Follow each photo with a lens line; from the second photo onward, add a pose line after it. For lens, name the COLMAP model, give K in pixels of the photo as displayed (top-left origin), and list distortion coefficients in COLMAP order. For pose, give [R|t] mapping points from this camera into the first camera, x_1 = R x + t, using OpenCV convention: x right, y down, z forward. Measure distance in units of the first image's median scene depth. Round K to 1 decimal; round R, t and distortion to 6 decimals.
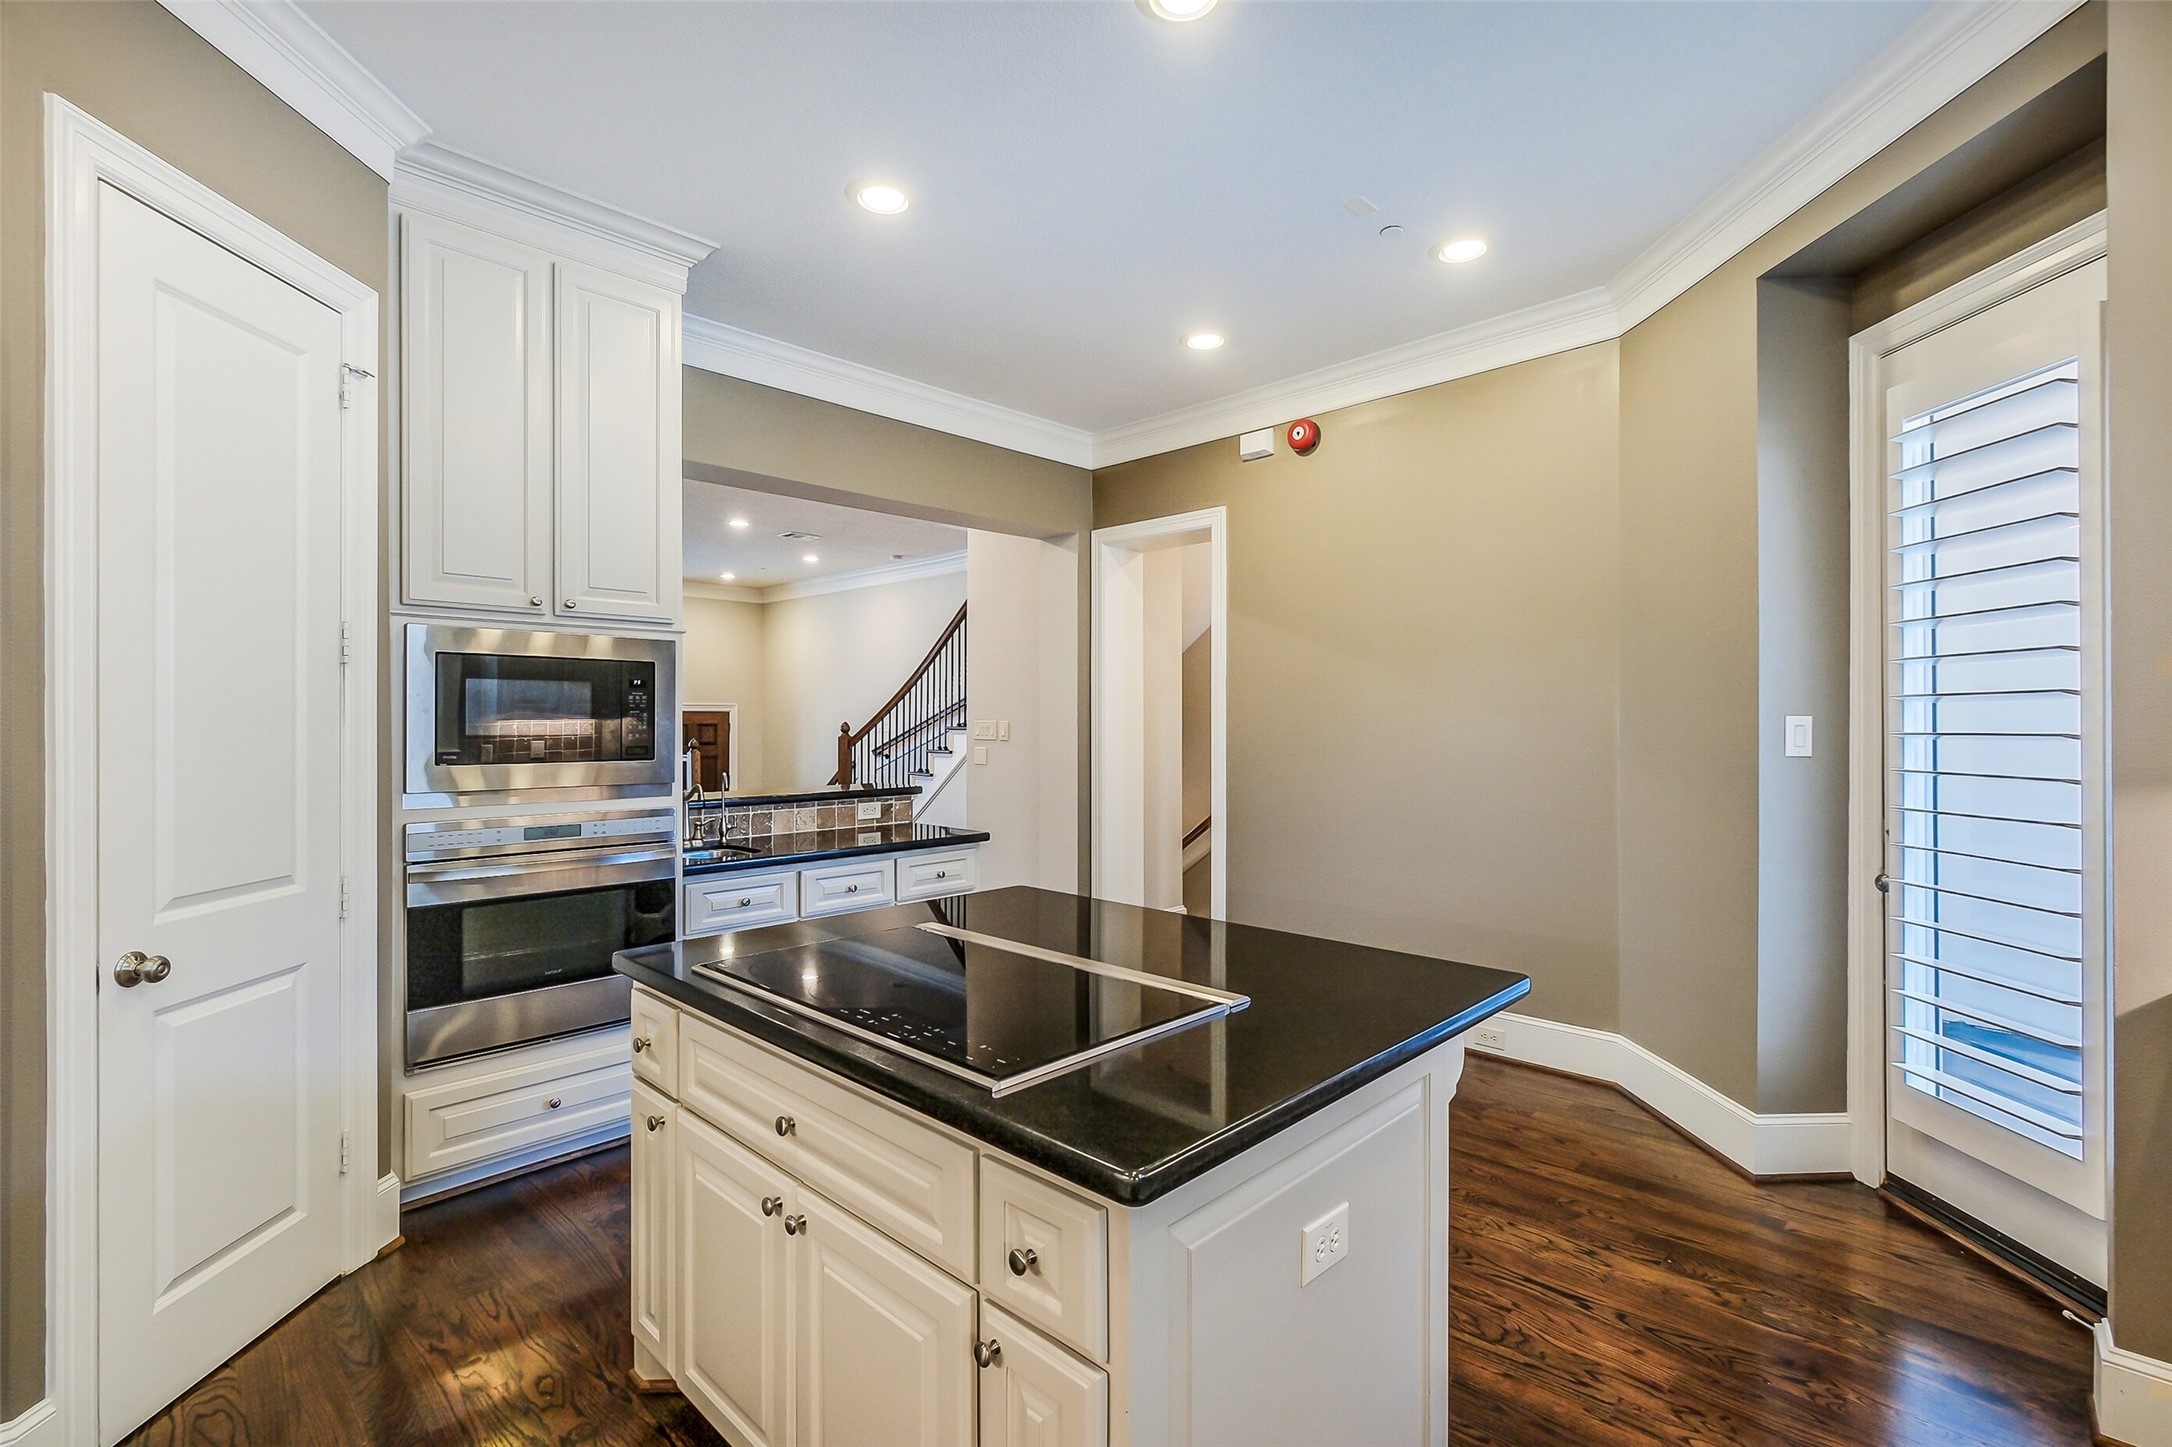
lens RADIAL K [[959.6, 0, 1093.3], [0, 959.6, 718.0], [0, 0, 1]] dist [0.000122, 0.000001]
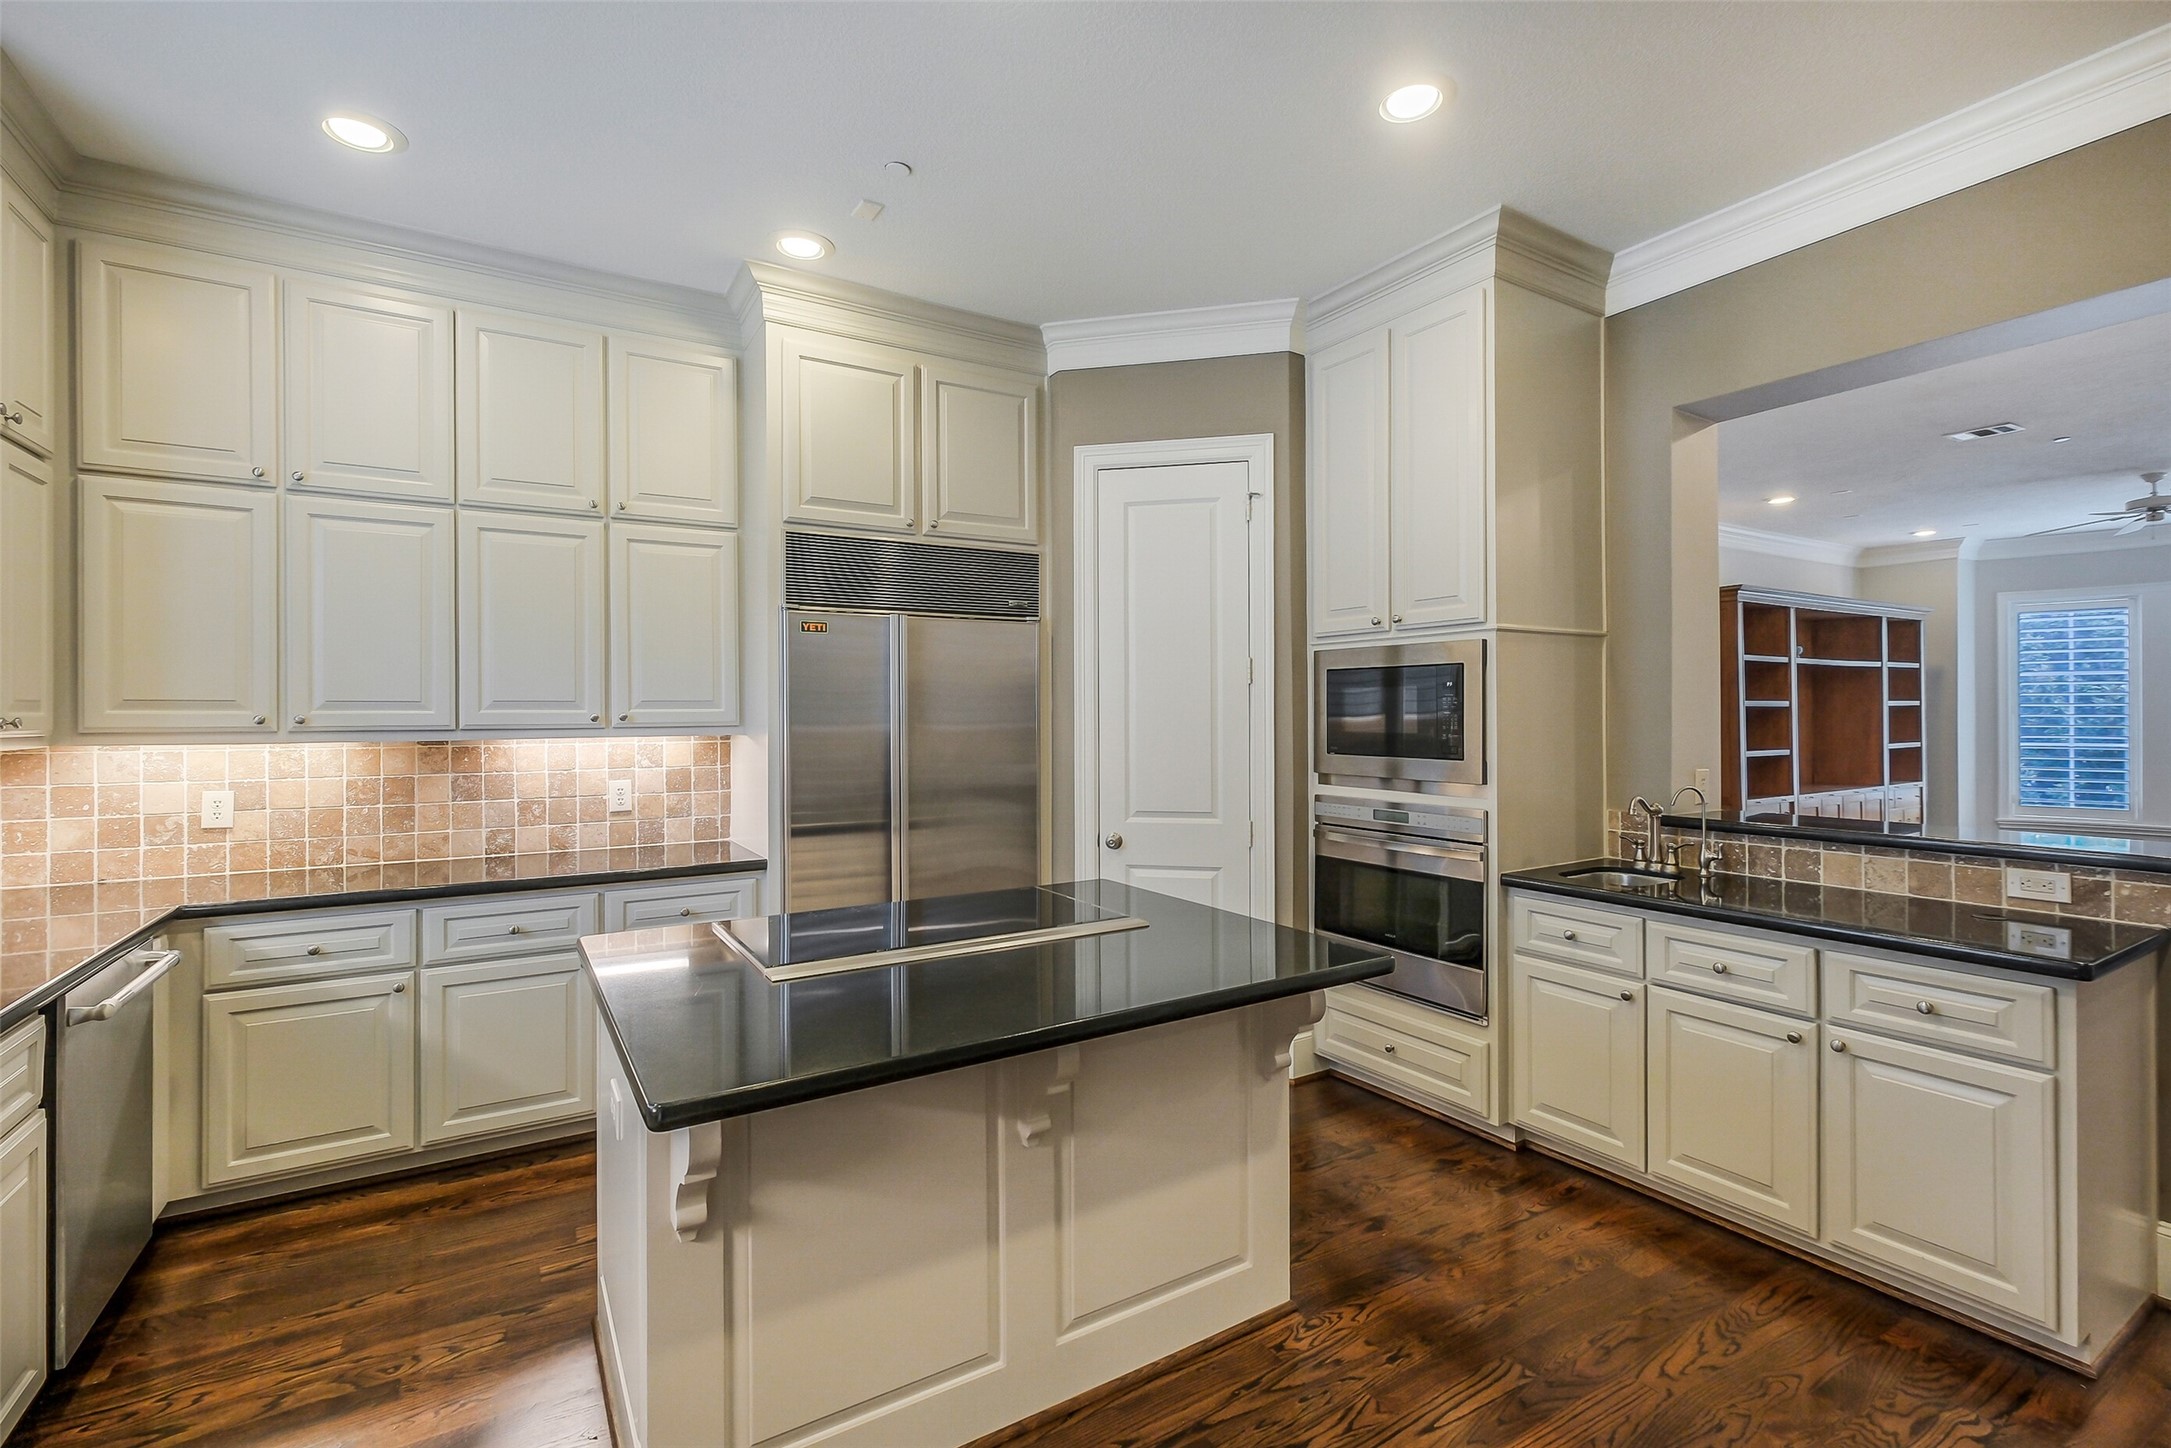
lens RADIAL K [[973.8, 0, 1088.8], [0, 973.8, 715.0], [0, 0, 1]] dist [0.001292, -0.000385]
pose [[-0.247894, 0.001332, -0.968786, 0.641971], [0.007472, 0.999972, -0.000537, -0.006297], [0.968758, -0.007371, -0.247897, 0.891608]]
